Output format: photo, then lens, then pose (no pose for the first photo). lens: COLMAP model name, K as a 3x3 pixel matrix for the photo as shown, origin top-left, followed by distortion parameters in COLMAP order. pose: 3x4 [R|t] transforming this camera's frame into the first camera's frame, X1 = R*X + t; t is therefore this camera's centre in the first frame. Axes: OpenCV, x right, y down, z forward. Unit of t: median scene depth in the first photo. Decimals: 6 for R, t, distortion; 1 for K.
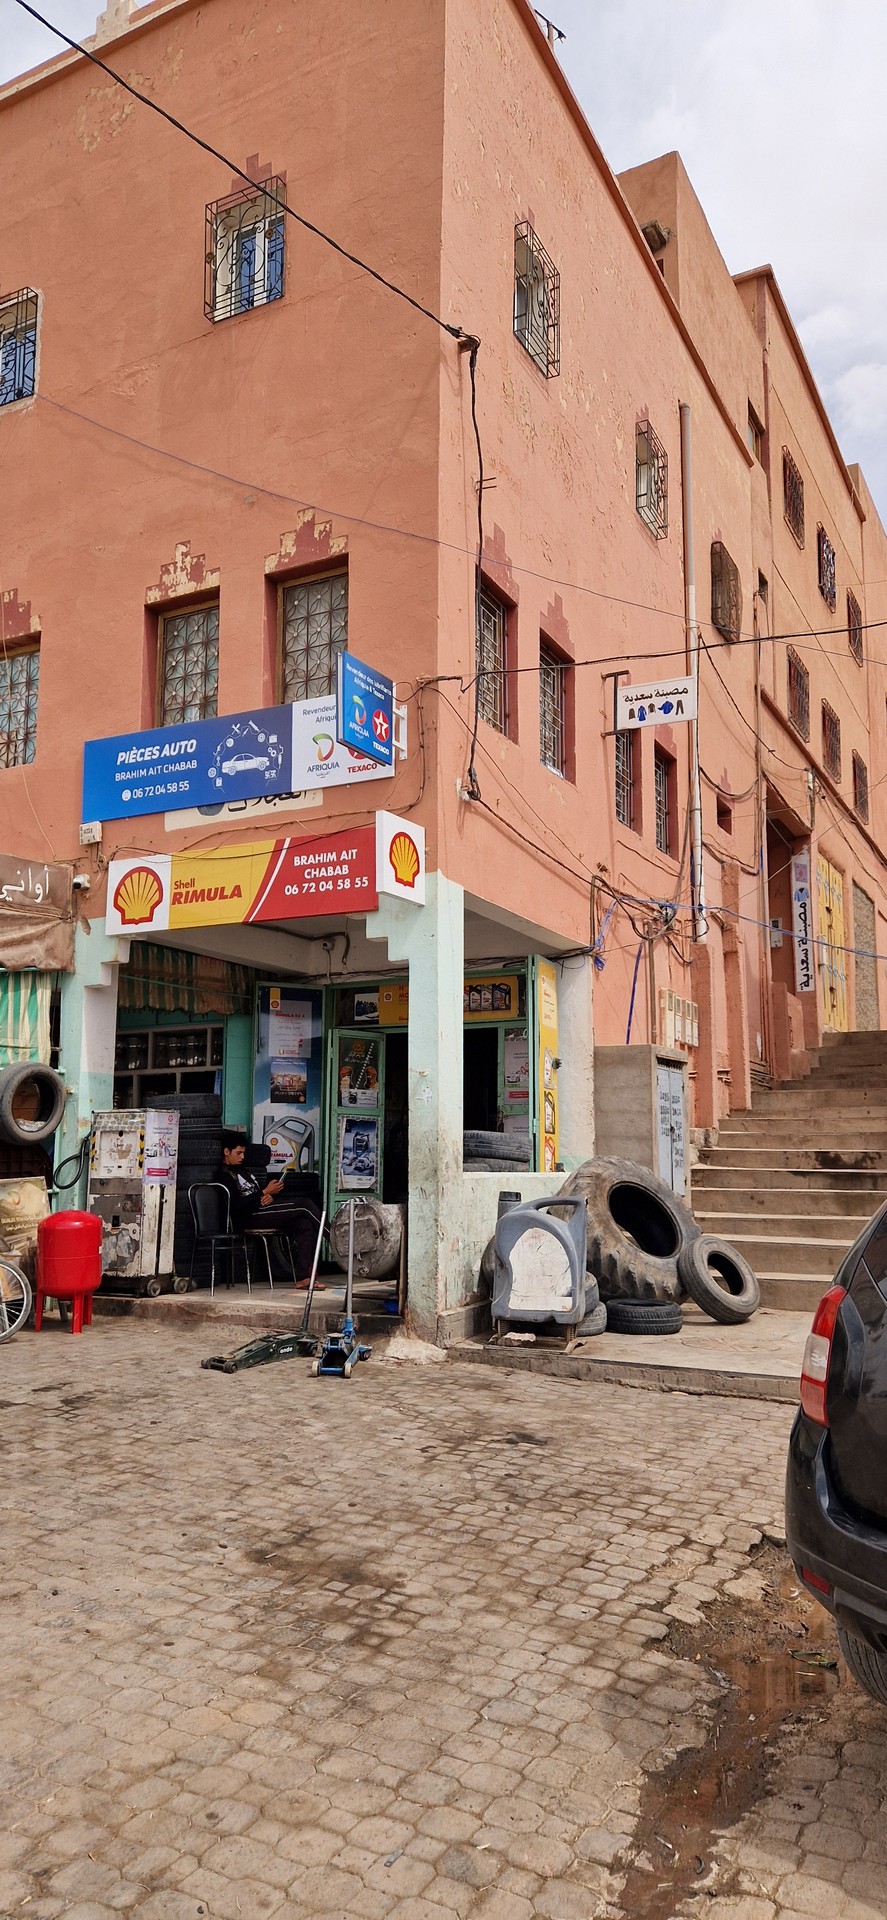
lens RADIAL K [[1286.6, 0, 442.9], [0, 1286.6, 967.5], [0, 0, 1]] dist [0.052802, -0.046418]
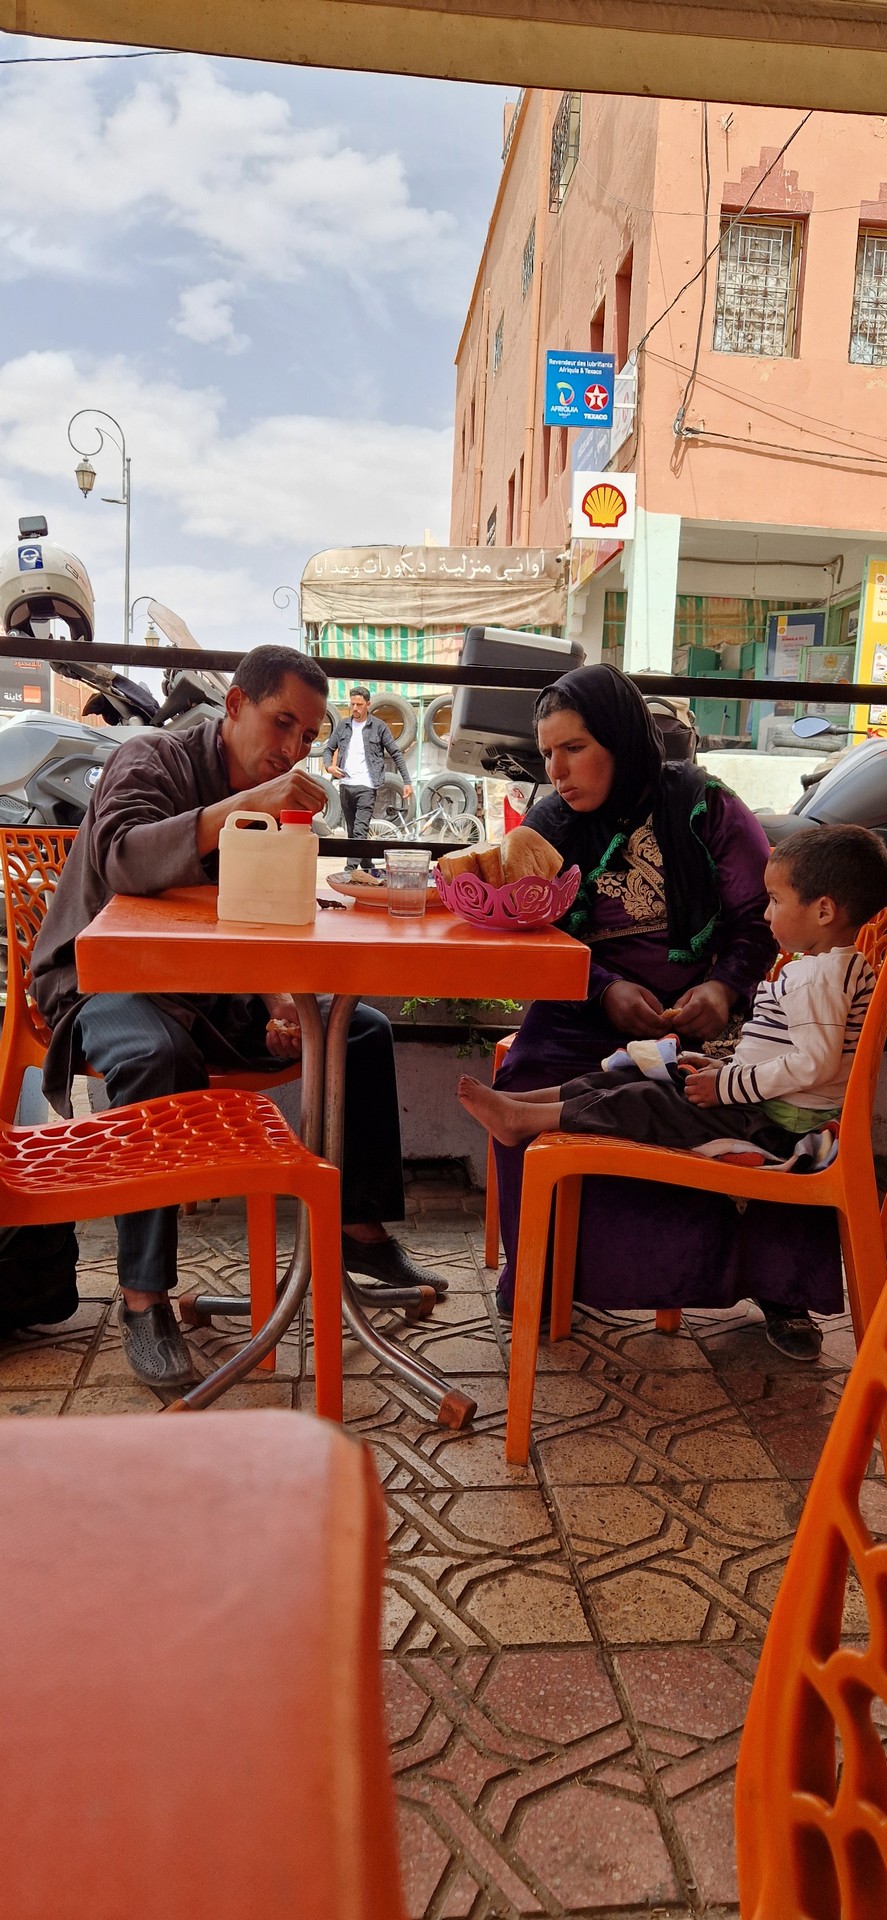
lens RADIAL K [[1286.6, 0, 442.5], [0, 1286.6, 961.1], [0, 0, 1]] dist [0.052802, -0.046418]
pose [[0.531285, 0.103992, -0.840787, 0.997434], [0.097519, 0.978334, 0.182626, 0.106254], [0.841562, -0.179019, 0.509633, 0.122424]]
